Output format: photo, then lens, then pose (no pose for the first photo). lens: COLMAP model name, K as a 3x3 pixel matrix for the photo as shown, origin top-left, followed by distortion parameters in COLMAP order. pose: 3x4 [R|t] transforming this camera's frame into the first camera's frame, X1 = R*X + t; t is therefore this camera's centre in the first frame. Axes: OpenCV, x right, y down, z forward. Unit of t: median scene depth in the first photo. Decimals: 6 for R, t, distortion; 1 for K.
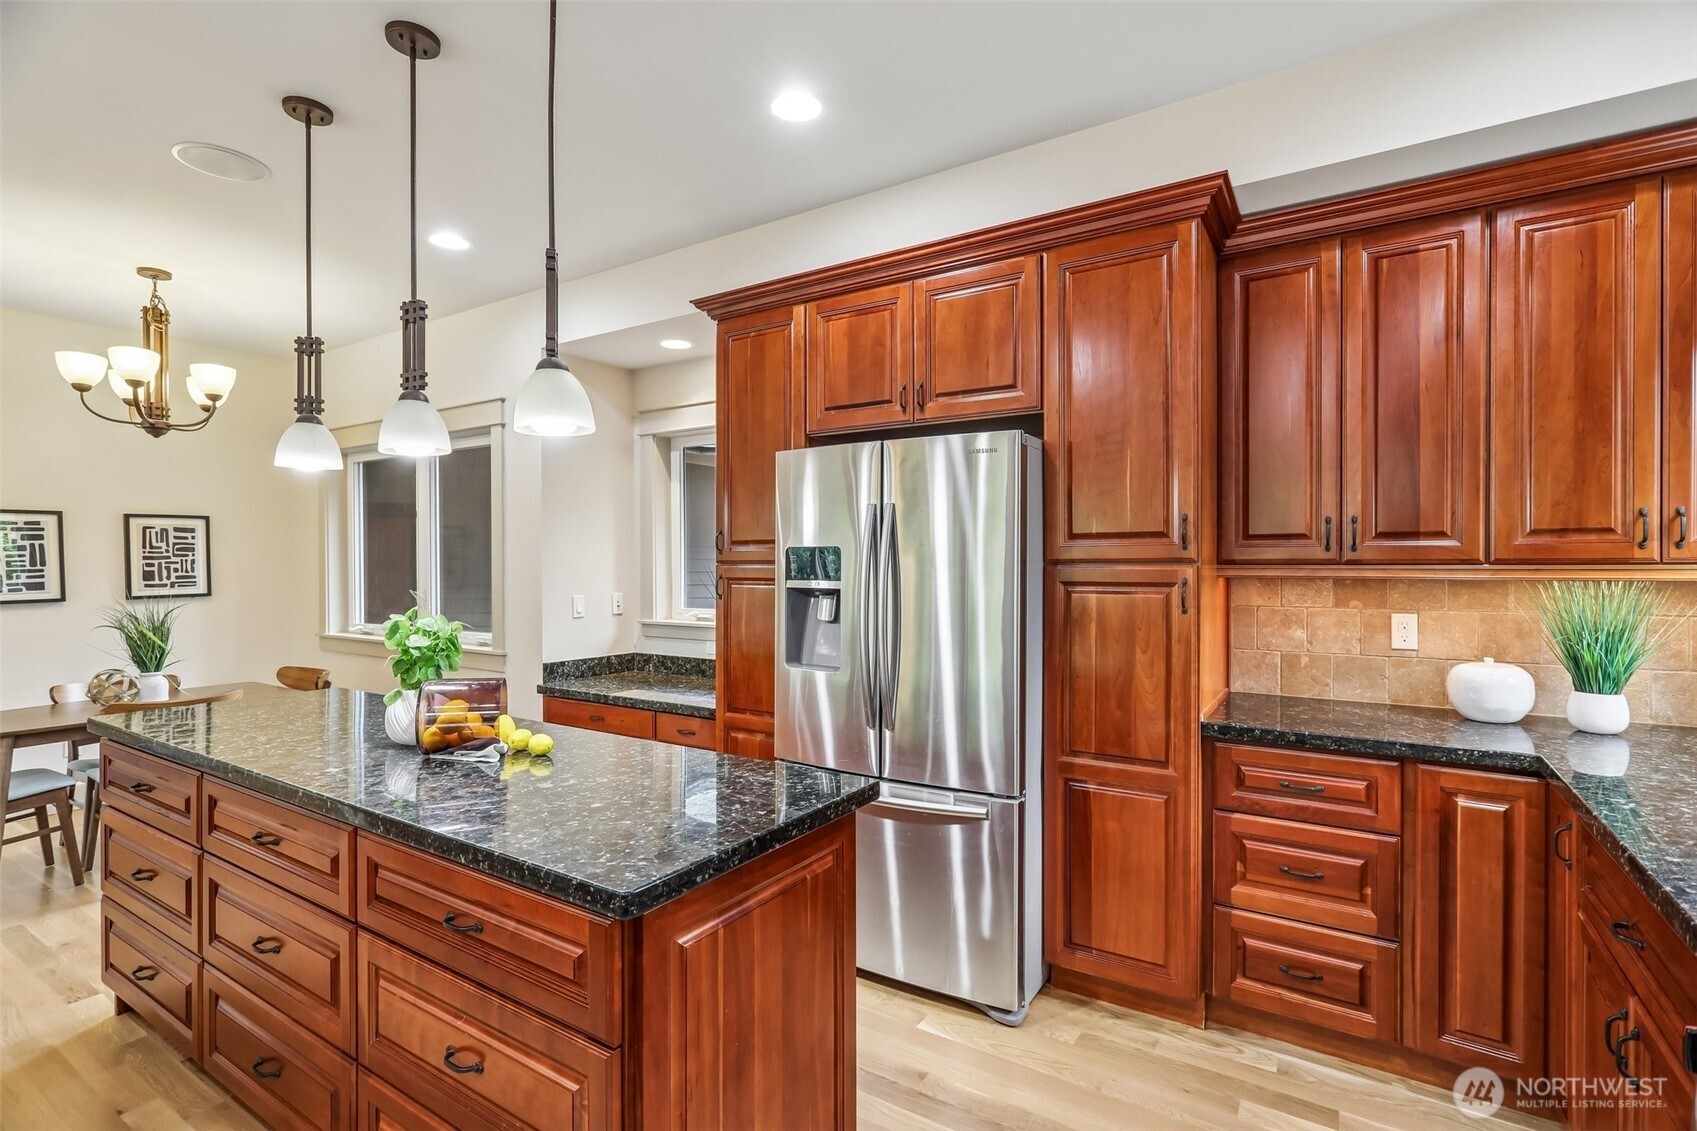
lens RADIAL K [[797.1, 0, 931.9], [0, 797.1, 571.2], [0, 0, 1]] dist [-0.001934, 0.001306]
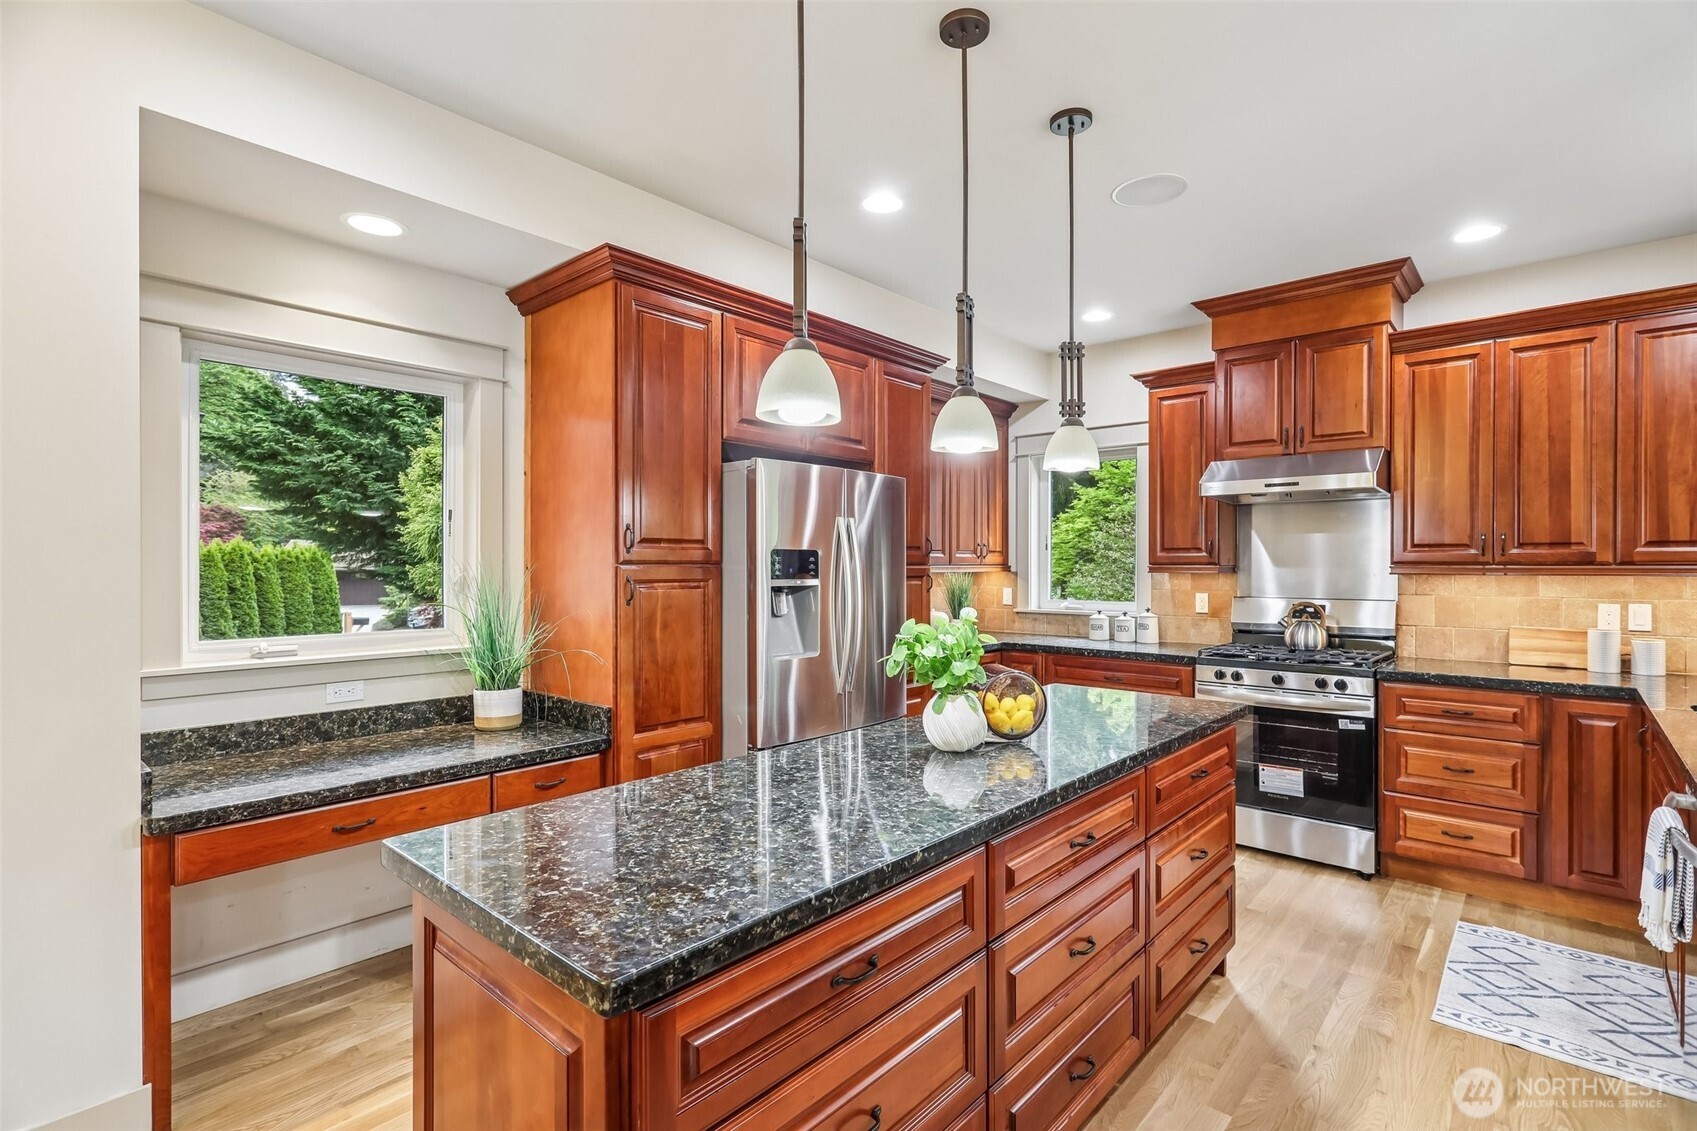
lens RADIAL K [[797.1, 0, 811.9], [0, 797.1, 567.7], [0, 0, 1]] dist [-0.001934, 0.001306]
pose [[0.209527, -0.002871, 0.977799, -1.581461], [0.007359, 0.999972, 0.001360, -0.007651], [-0.977775, 0.006910, 0.209542, 0.927873]]
